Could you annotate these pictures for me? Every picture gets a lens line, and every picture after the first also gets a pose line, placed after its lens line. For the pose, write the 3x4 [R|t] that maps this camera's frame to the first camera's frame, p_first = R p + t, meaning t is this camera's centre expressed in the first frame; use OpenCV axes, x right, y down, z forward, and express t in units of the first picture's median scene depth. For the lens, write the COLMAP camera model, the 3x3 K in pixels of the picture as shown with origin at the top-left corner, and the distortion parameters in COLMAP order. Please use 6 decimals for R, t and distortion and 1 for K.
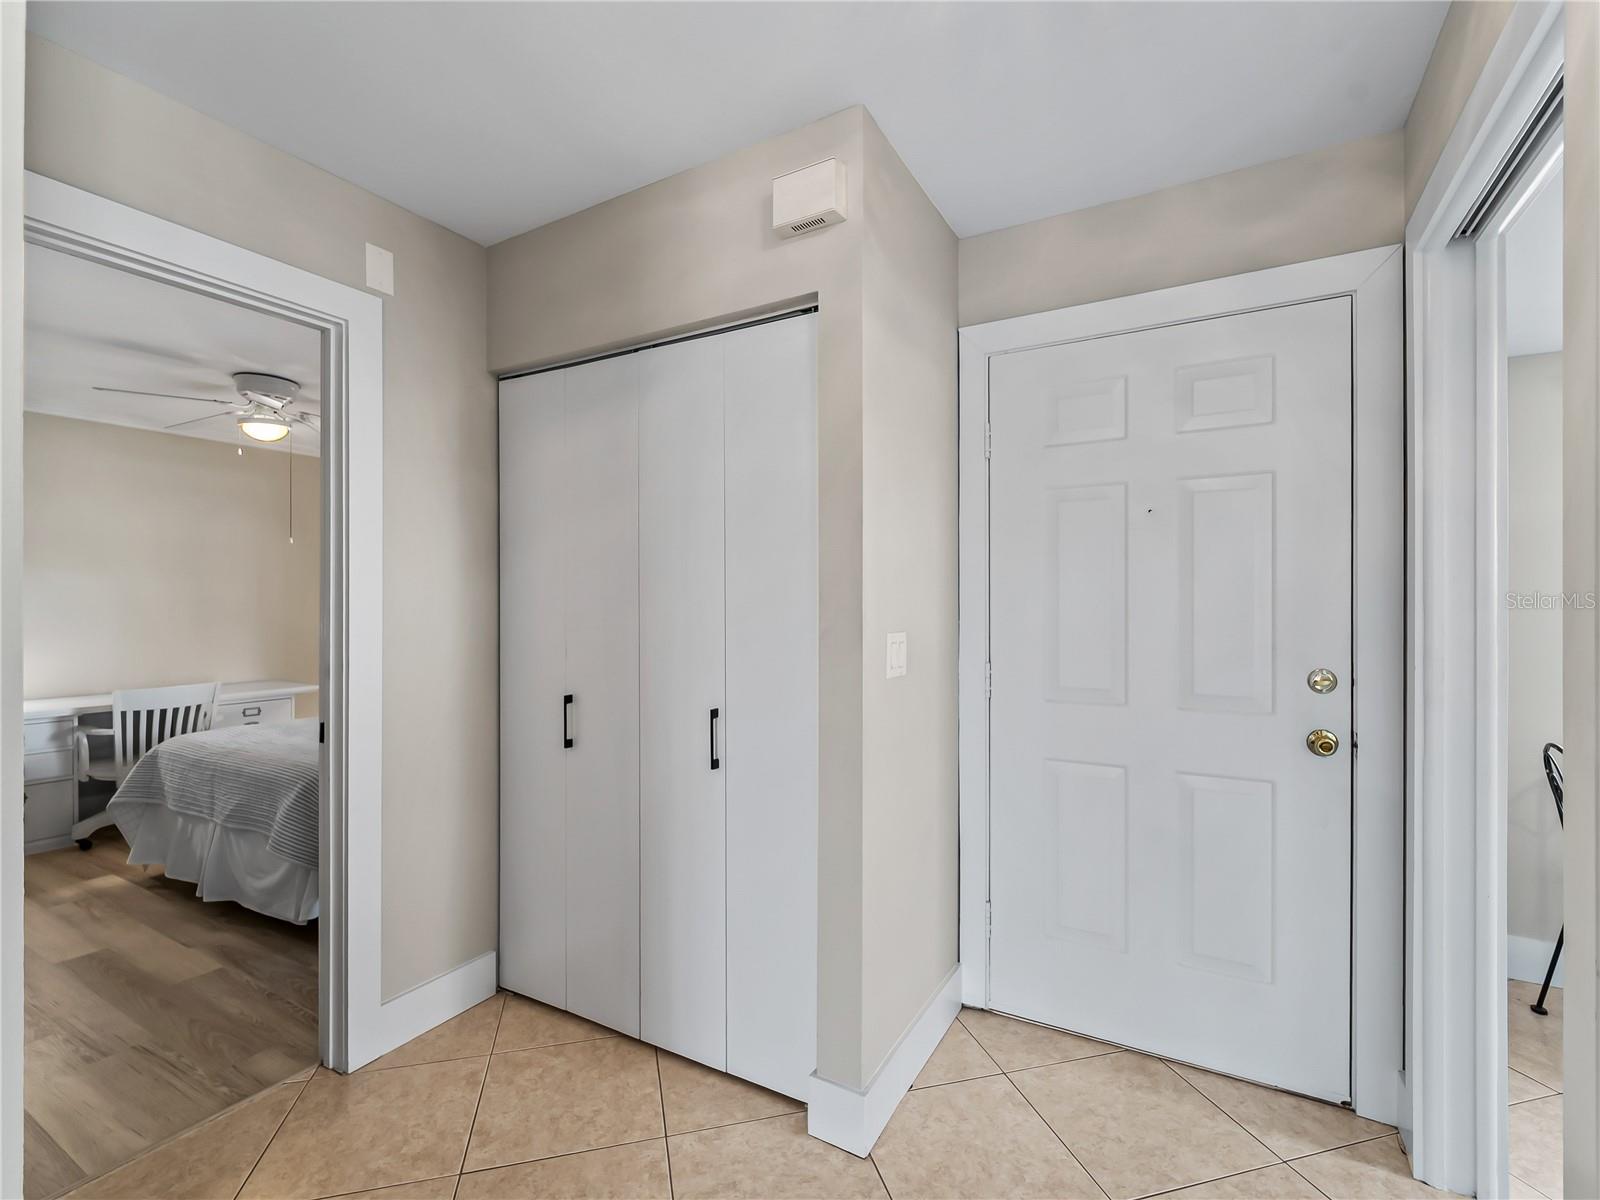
lens RADIAL K [[731.3, 0, 807.5], [0, 731.3, 607.0], [0, 0, 1]] dist [-0.001477, -0.000761]
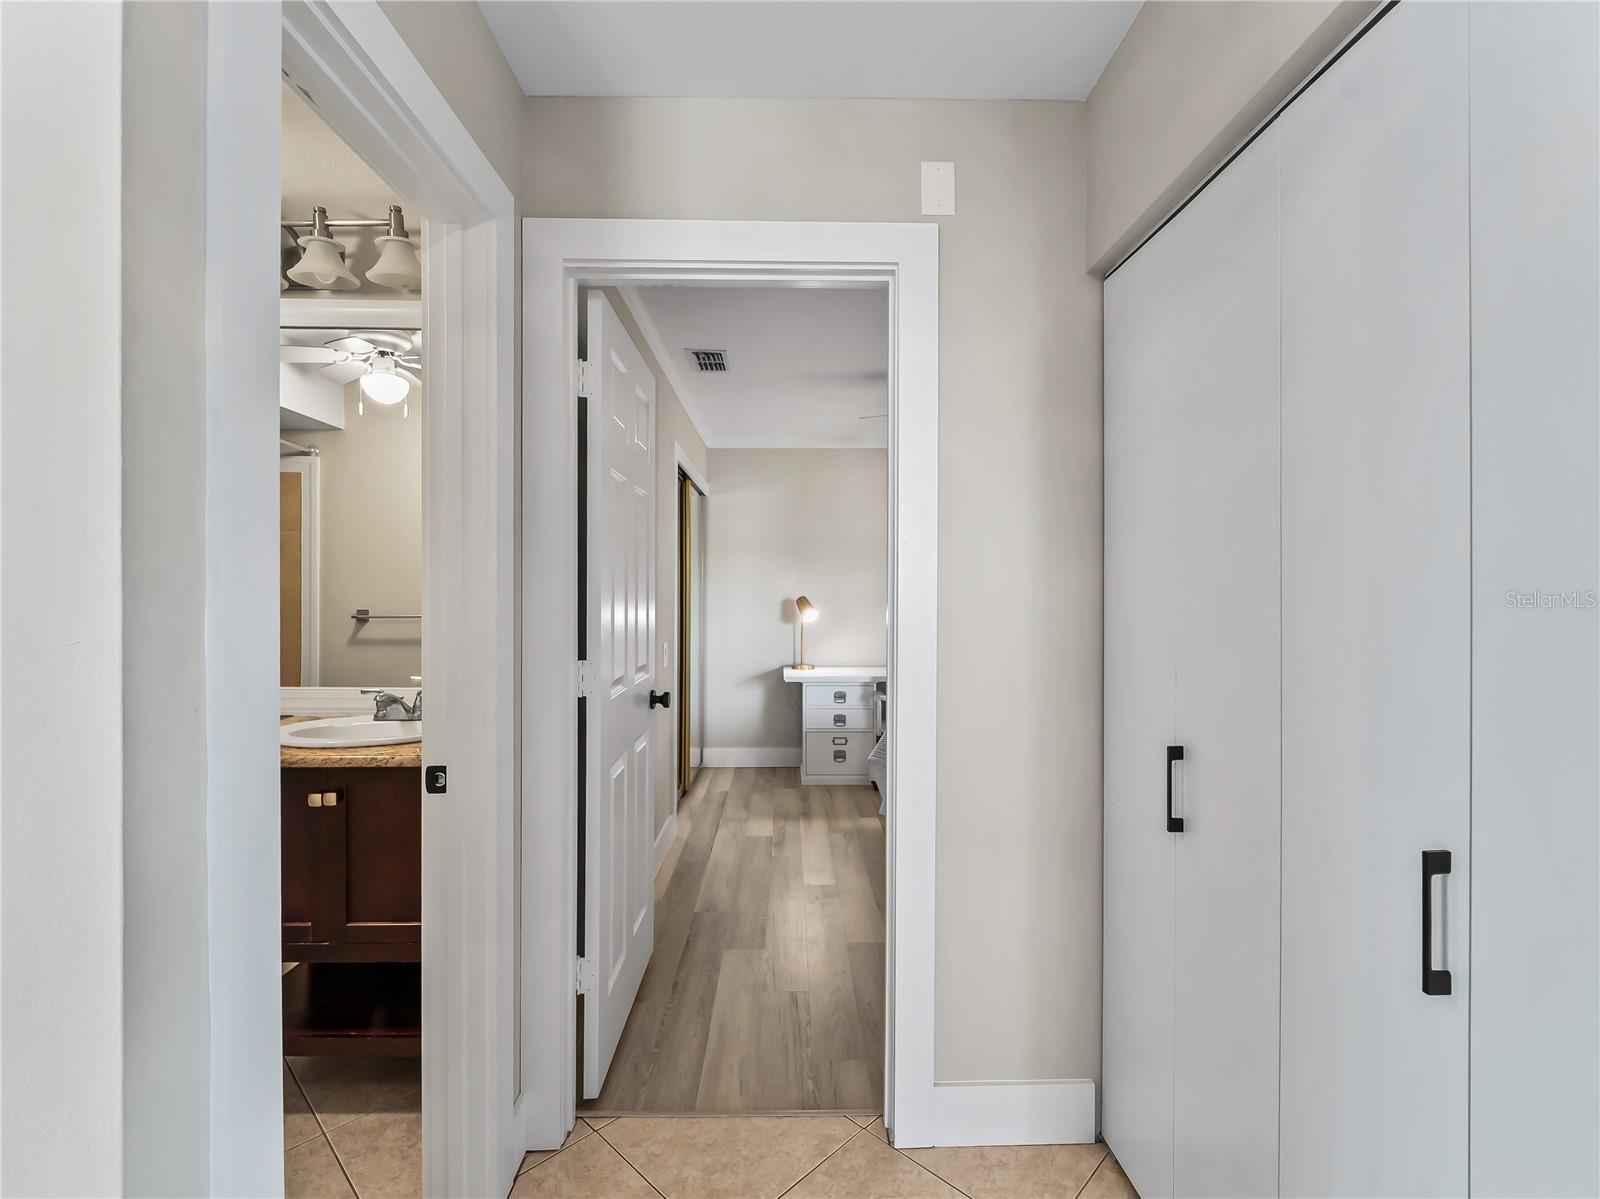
lens RADIAL K [[731.3, 0, 803.9], [0, 731.3, 600.8], [0, 0, 1]] dist [-0.001477, -0.000761]
pose [[0.510976, 0.007721, -0.859560, 0.040860], [0.000401, 0.999957, 0.009220, -0.007820], [0.859595, -0.005056, 0.510951, 0.418818]]
